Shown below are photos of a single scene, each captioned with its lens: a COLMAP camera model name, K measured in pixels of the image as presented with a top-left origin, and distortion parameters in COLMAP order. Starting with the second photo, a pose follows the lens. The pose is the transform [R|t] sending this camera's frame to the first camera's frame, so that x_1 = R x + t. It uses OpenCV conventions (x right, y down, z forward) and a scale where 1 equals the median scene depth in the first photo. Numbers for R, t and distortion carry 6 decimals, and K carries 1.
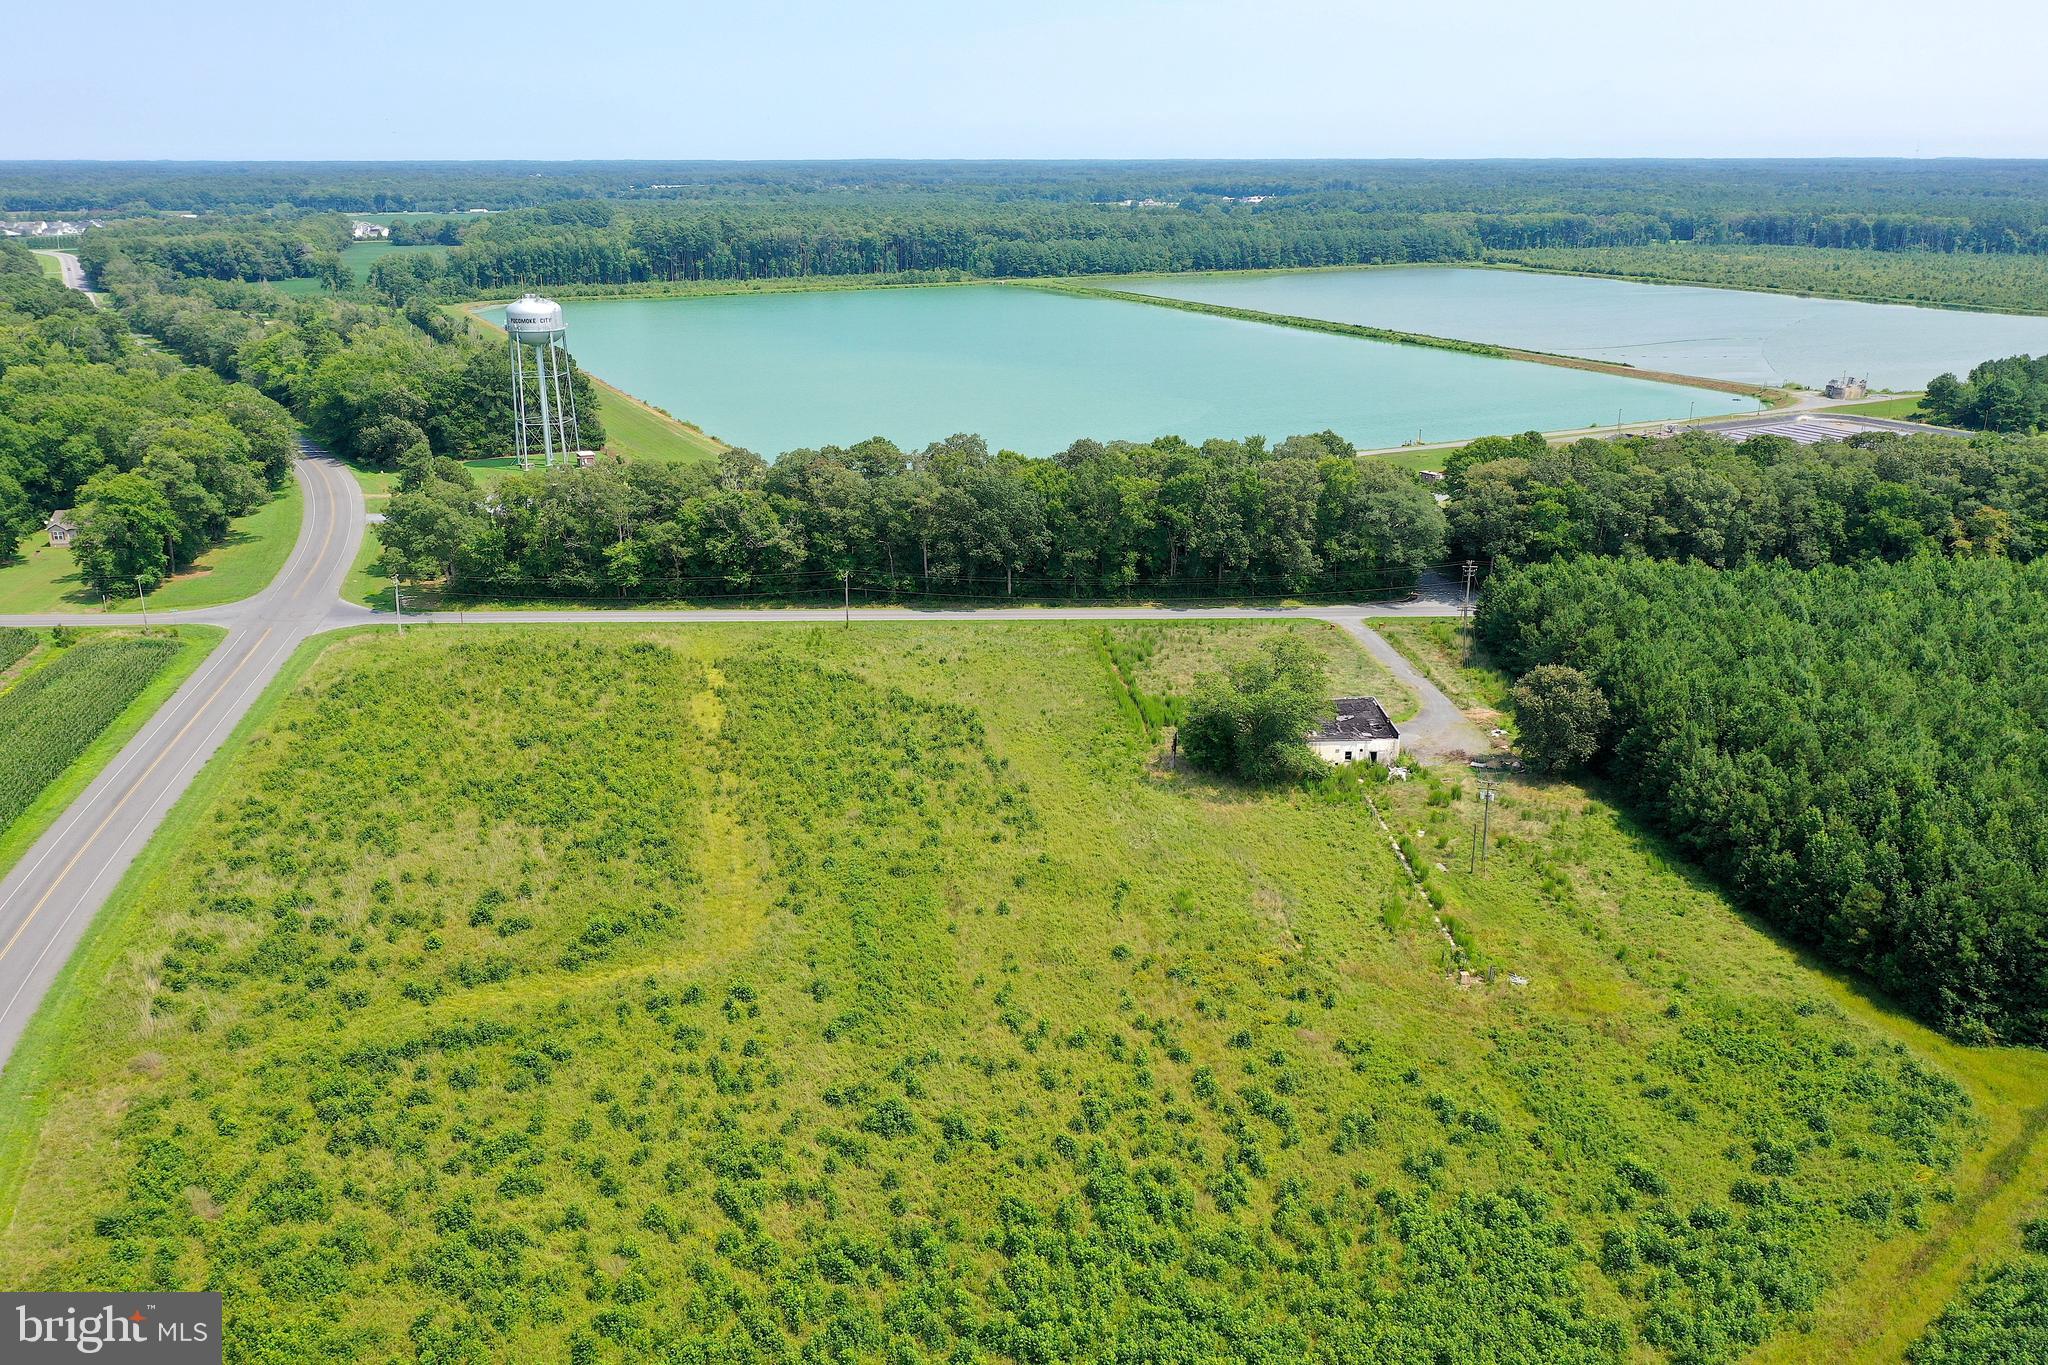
lens RADIAL K [[1619.2, 0, 1030.1], [0, 1619.2, 684.3], [0, 0, 1]] dist [0.002528, -0.003429]
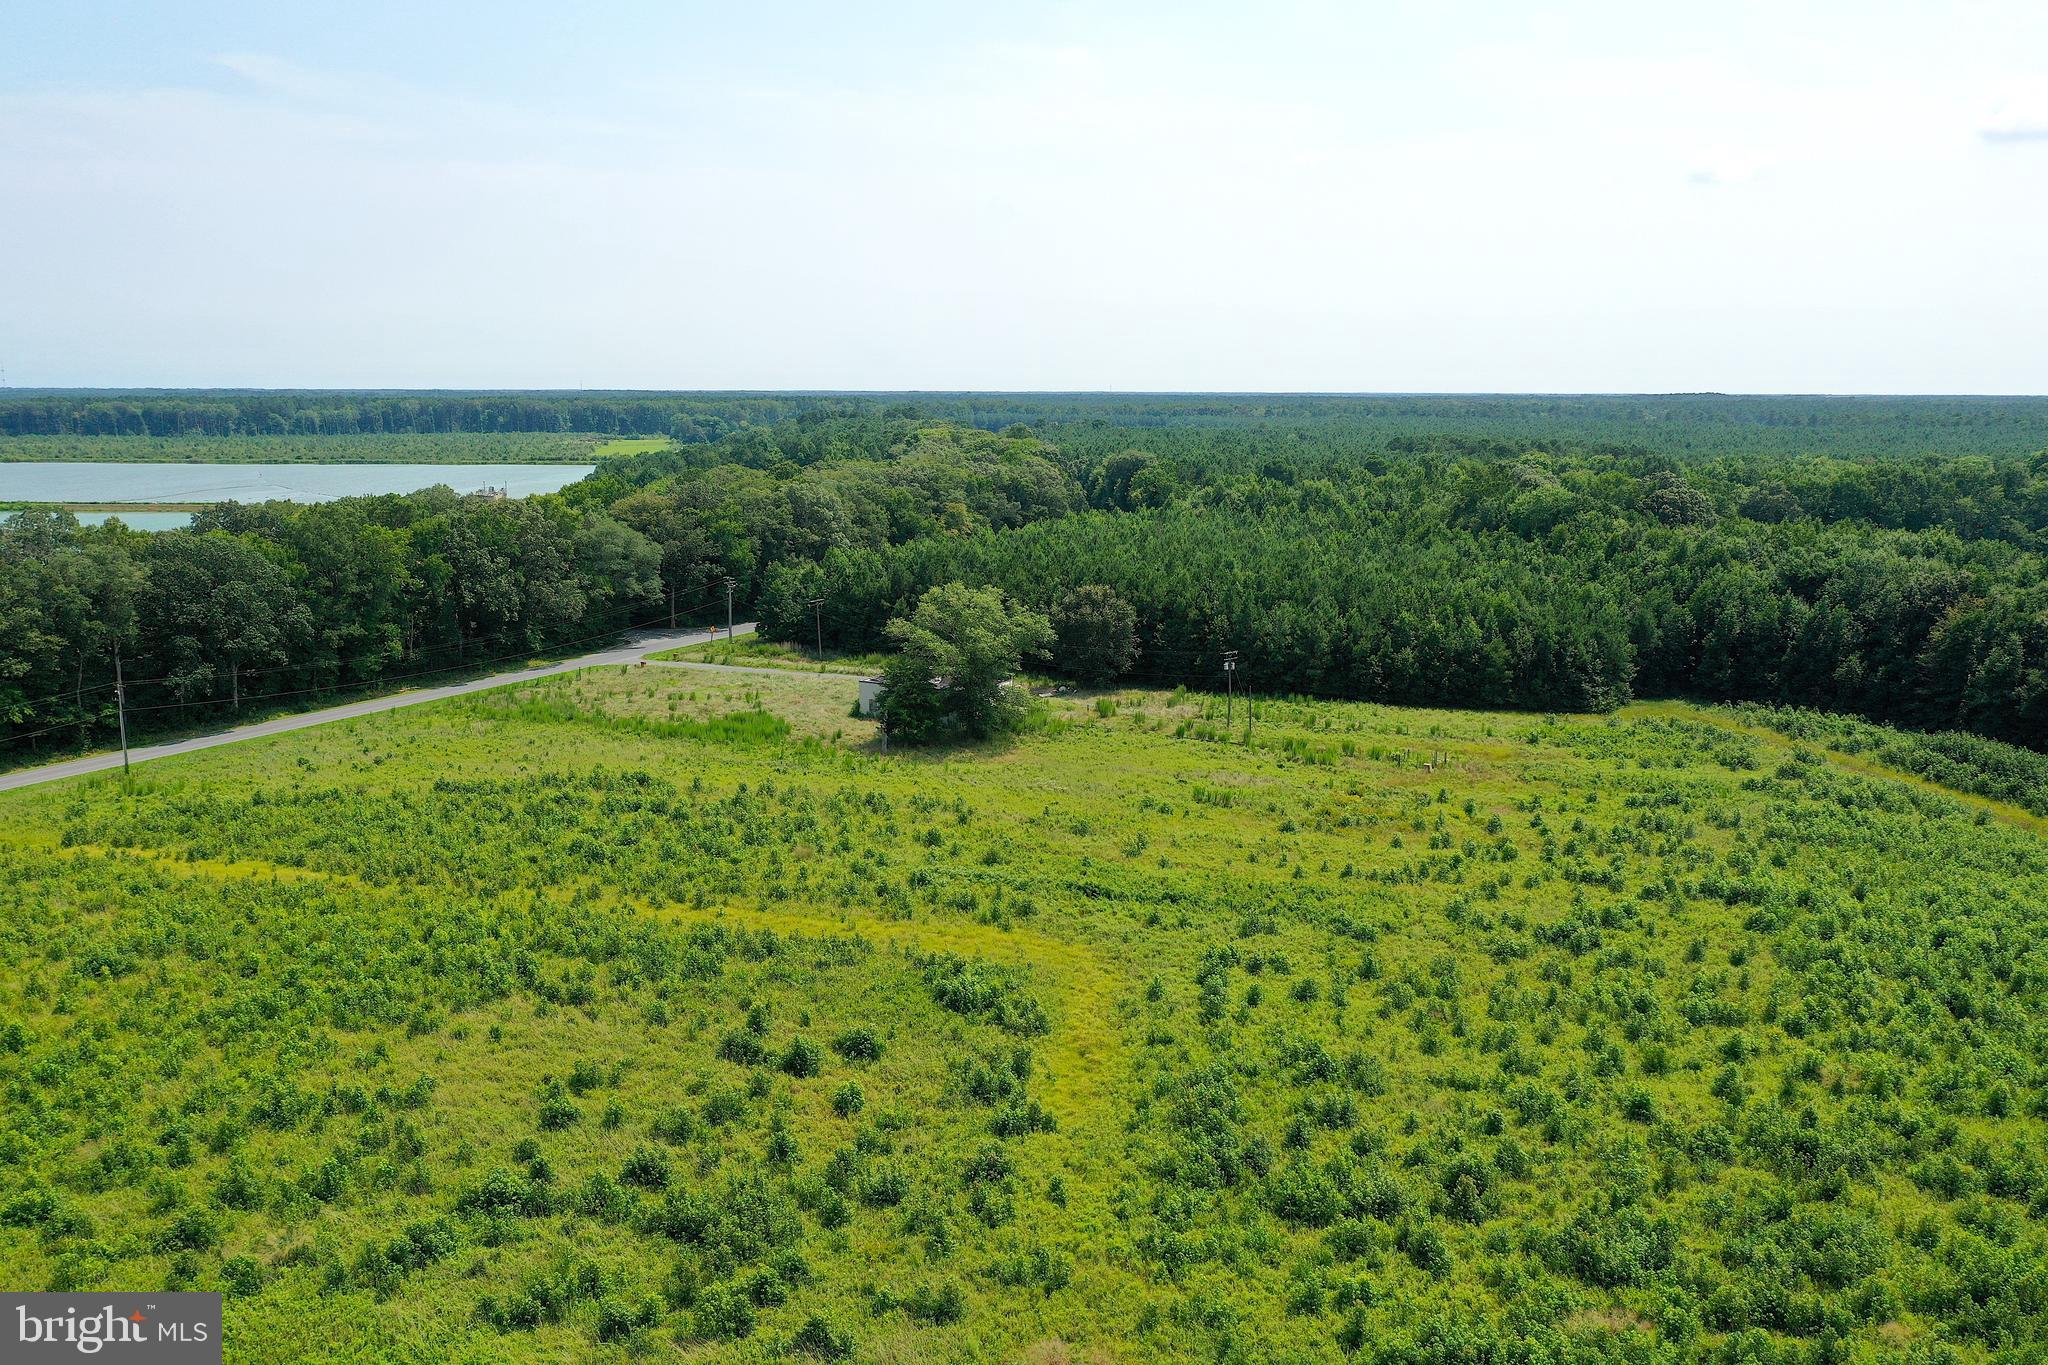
lens RADIAL K [[1619.2, 0, 1030.1], [0, 1619.2, 684.3], [0, 0, 1]] dist [0.002528, -0.003429]
pose [[0.474554, -0.150462, 0.867271, -0.464843], [0.267467, 0.963343, 0.020777, 0.012792], [-0.838606, 0.222107, 0.497402, 0.356118]]
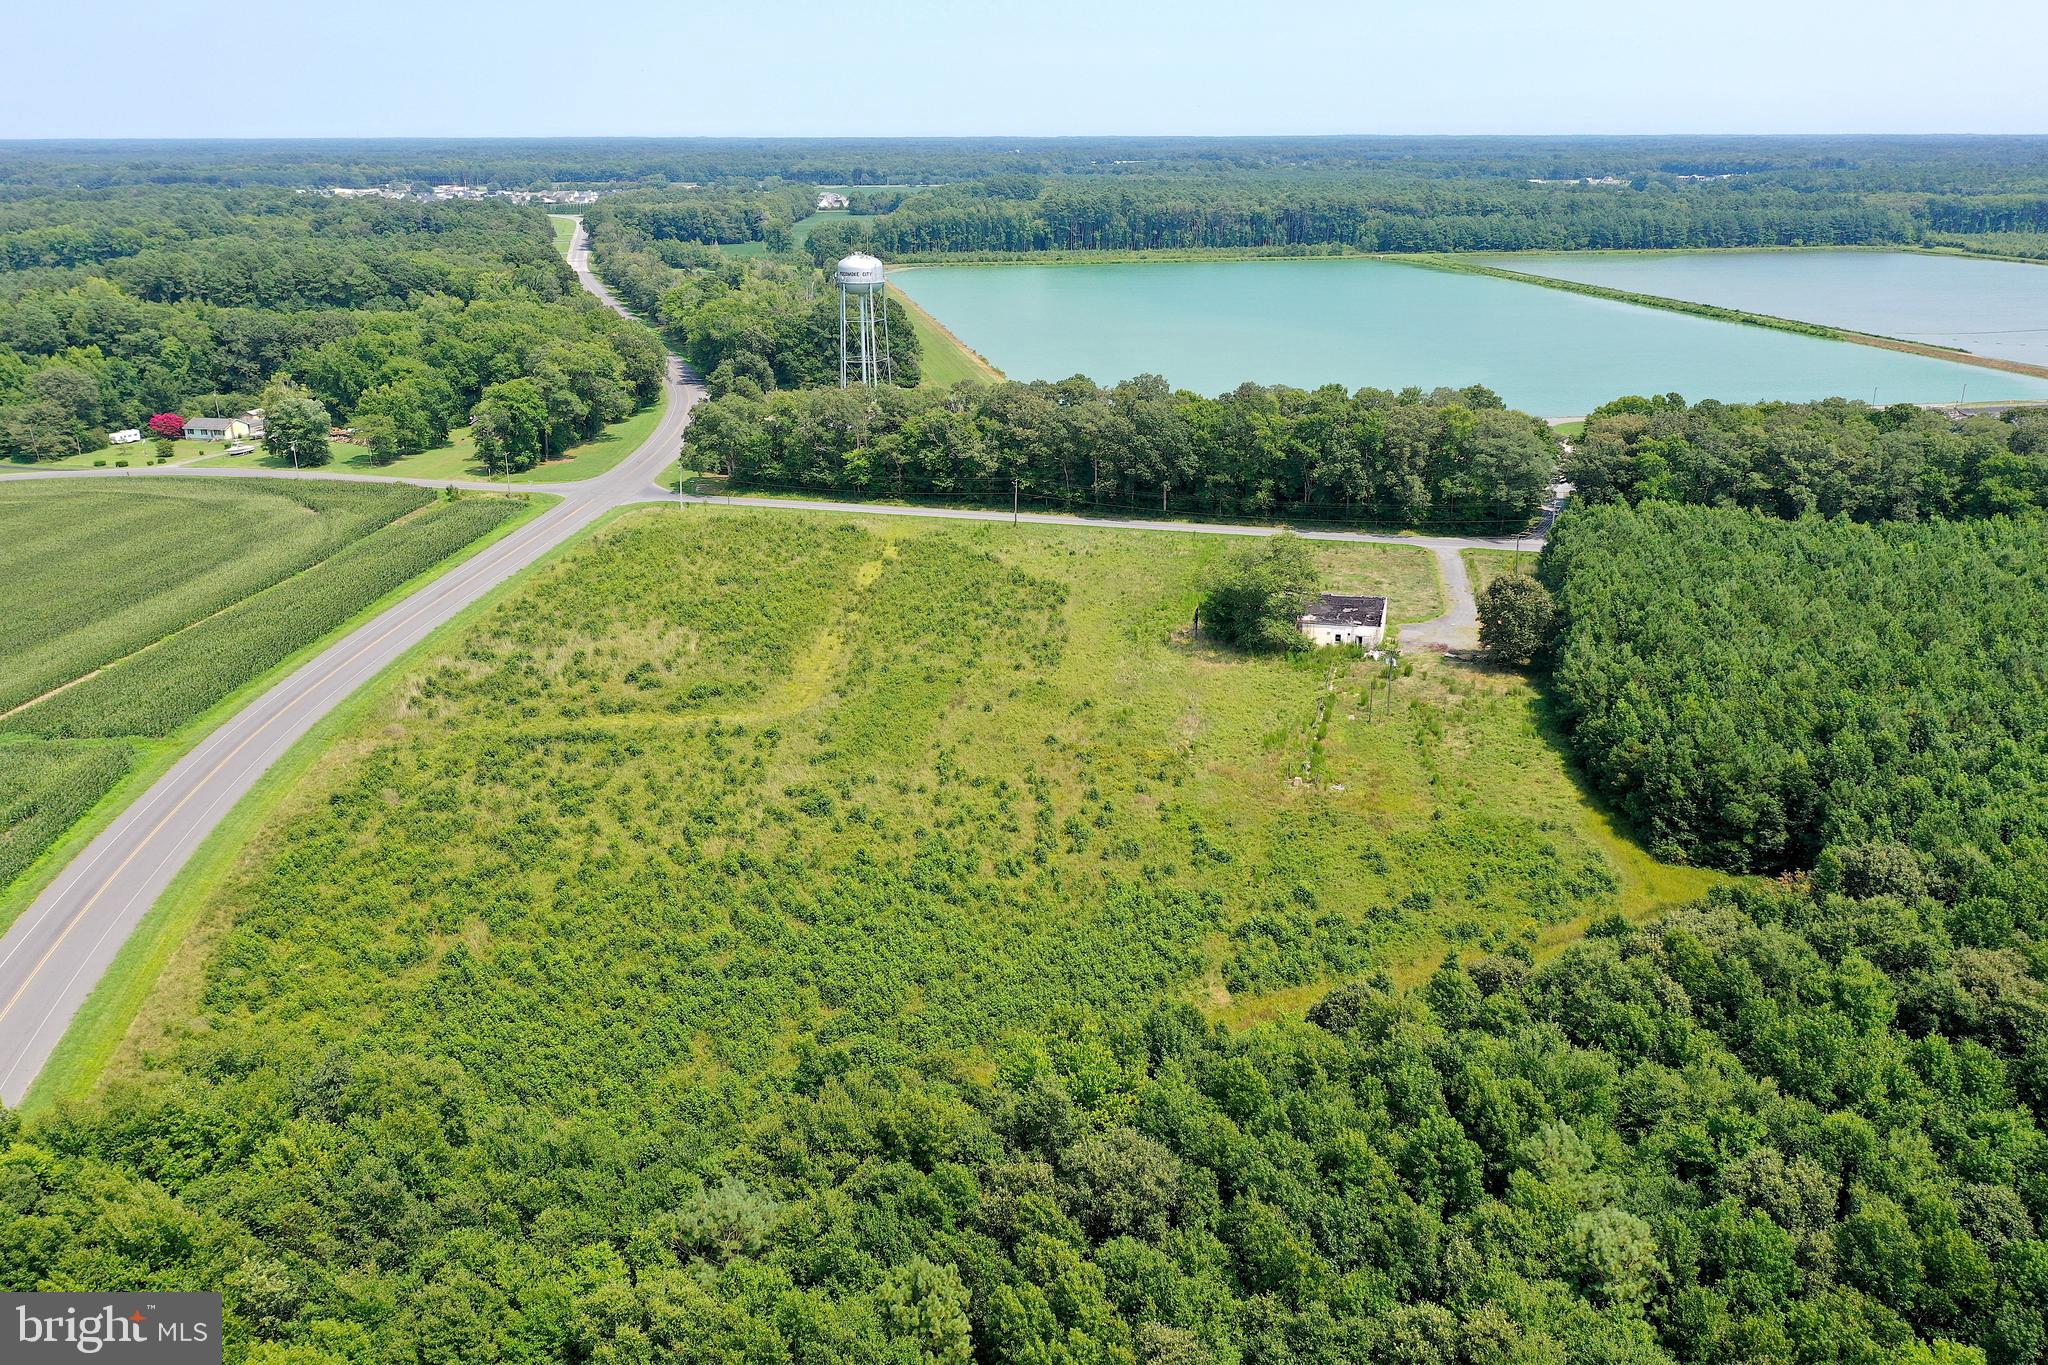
lens RADIAL K [[1619.2, 0, 1030.1], [0, 1619.2, 684.3], [0, 0, 1]] dist [0.002528, -0.003429]
pose [[0.960230, 0.088681, -0.264753, 0.217185], [-0.085131, 0.996059, 0.024878, 0.049386], [0.265915, -0.001350, 0.963995, -0.160498]]
